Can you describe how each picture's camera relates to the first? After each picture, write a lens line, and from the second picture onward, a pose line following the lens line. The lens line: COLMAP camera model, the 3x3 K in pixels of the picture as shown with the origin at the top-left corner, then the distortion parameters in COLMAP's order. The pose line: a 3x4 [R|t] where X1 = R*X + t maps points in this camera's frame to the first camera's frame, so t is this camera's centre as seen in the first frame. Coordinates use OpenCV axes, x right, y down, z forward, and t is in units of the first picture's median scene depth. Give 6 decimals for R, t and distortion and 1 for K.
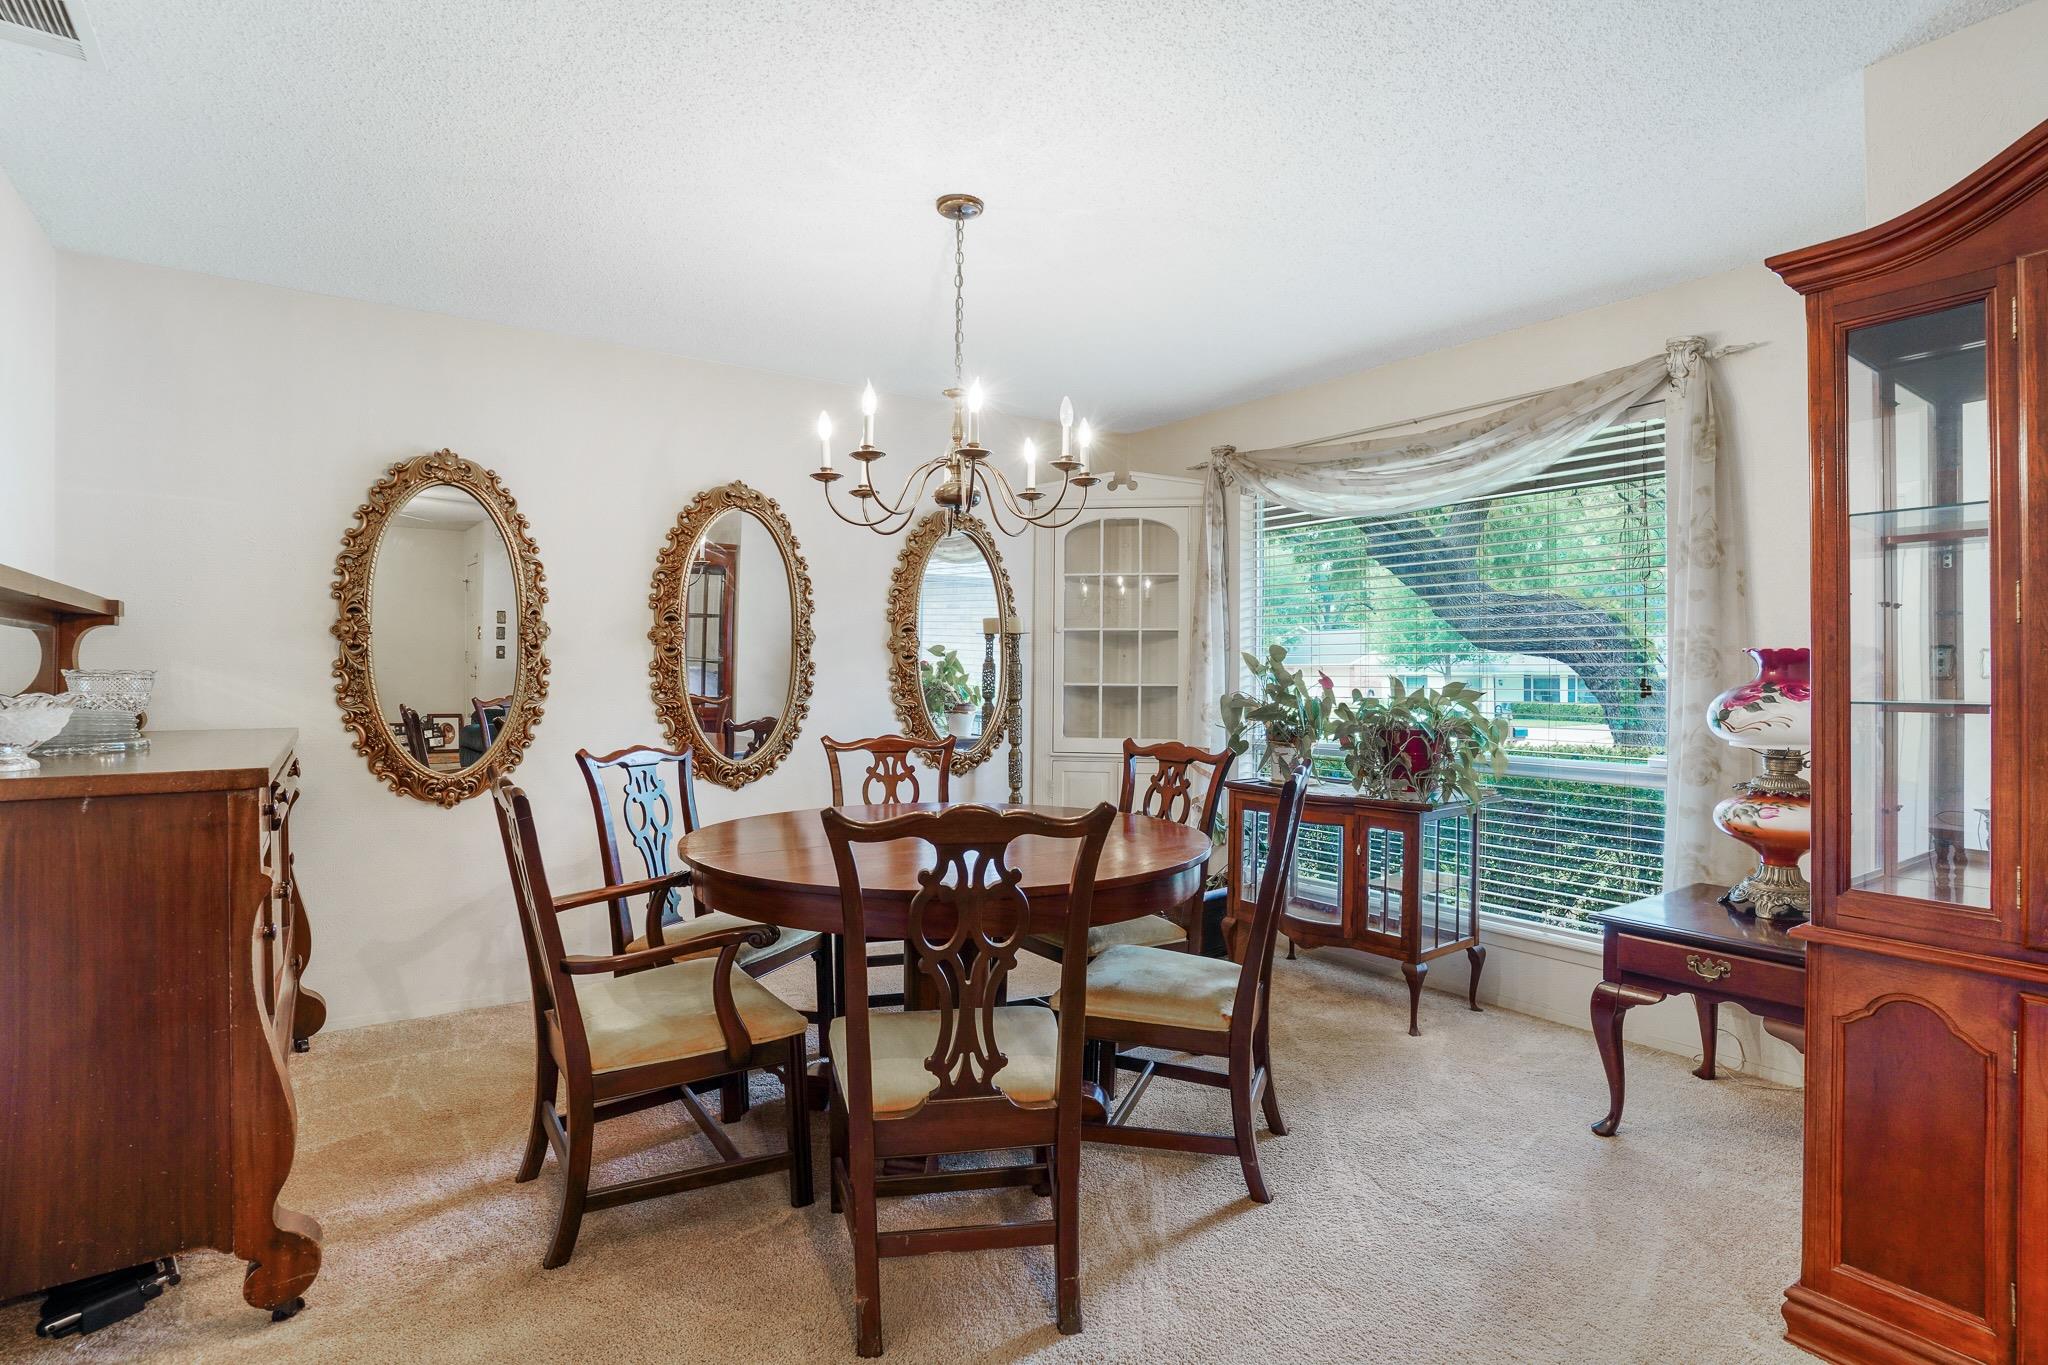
lens RADIAL K [[1001.9, 0, 1007.2], [0, 1001.9, 677.9], [0, 0, 1]] dist [-0.002118, 0.000999]
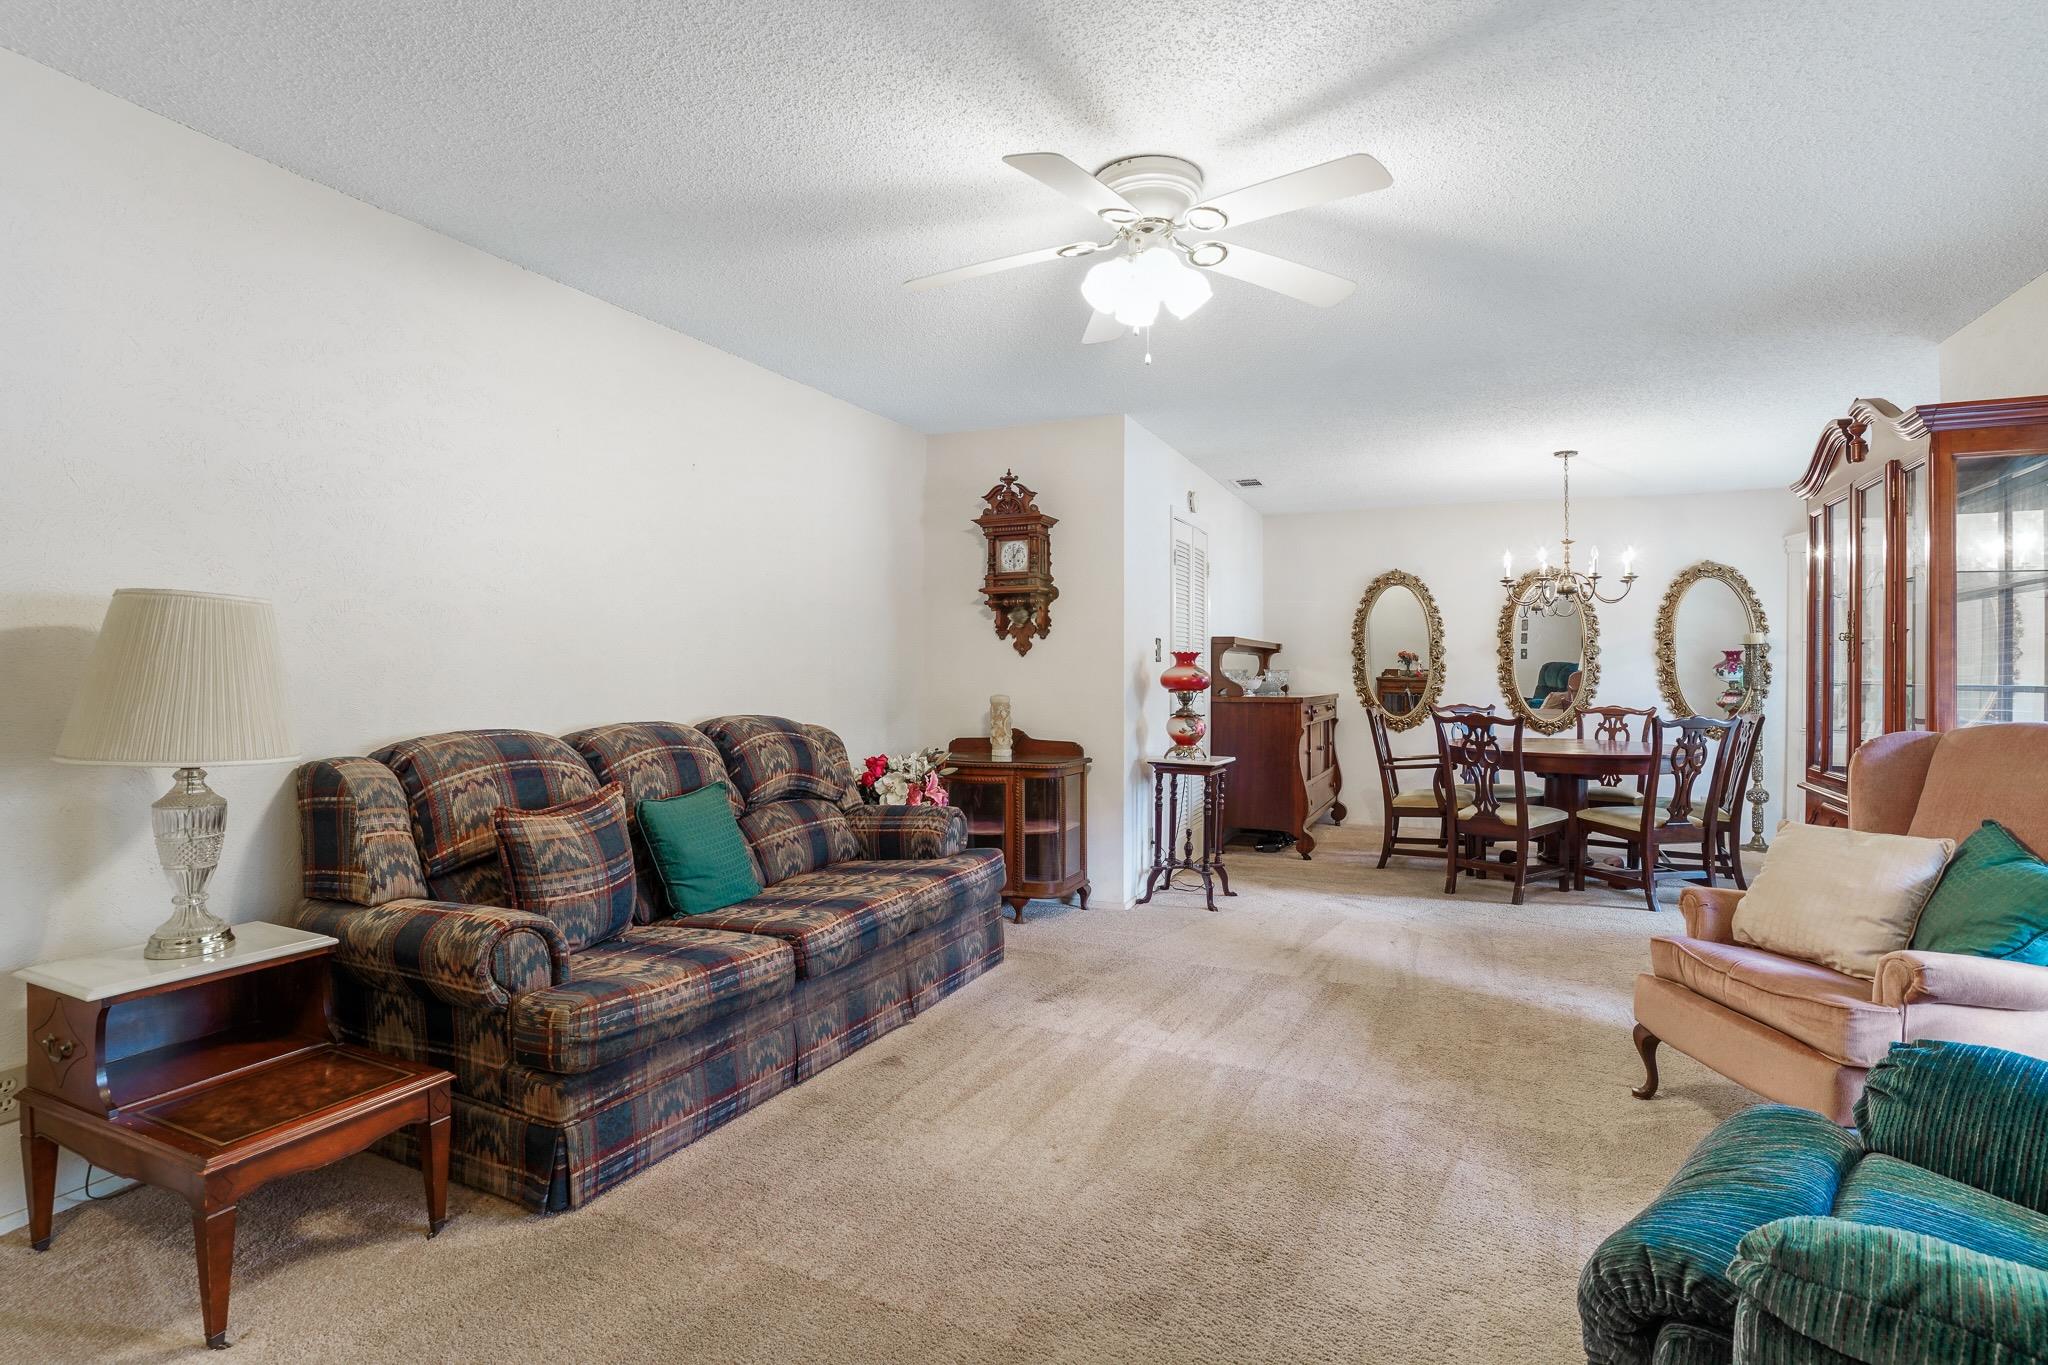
lens RADIAL K [[1001.9, 0, 1011.2], [0, 1001.9, 682.6], [0, 0, 1]] dist [-0.002118, 0.000999]
pose [[0.513149, 0.009682, -0.858245, 0.933996], [-0.006403, 0.999952, 0.007453, 0.011187], [0.858276, 0.001671, 0.513186, -0.894083]]
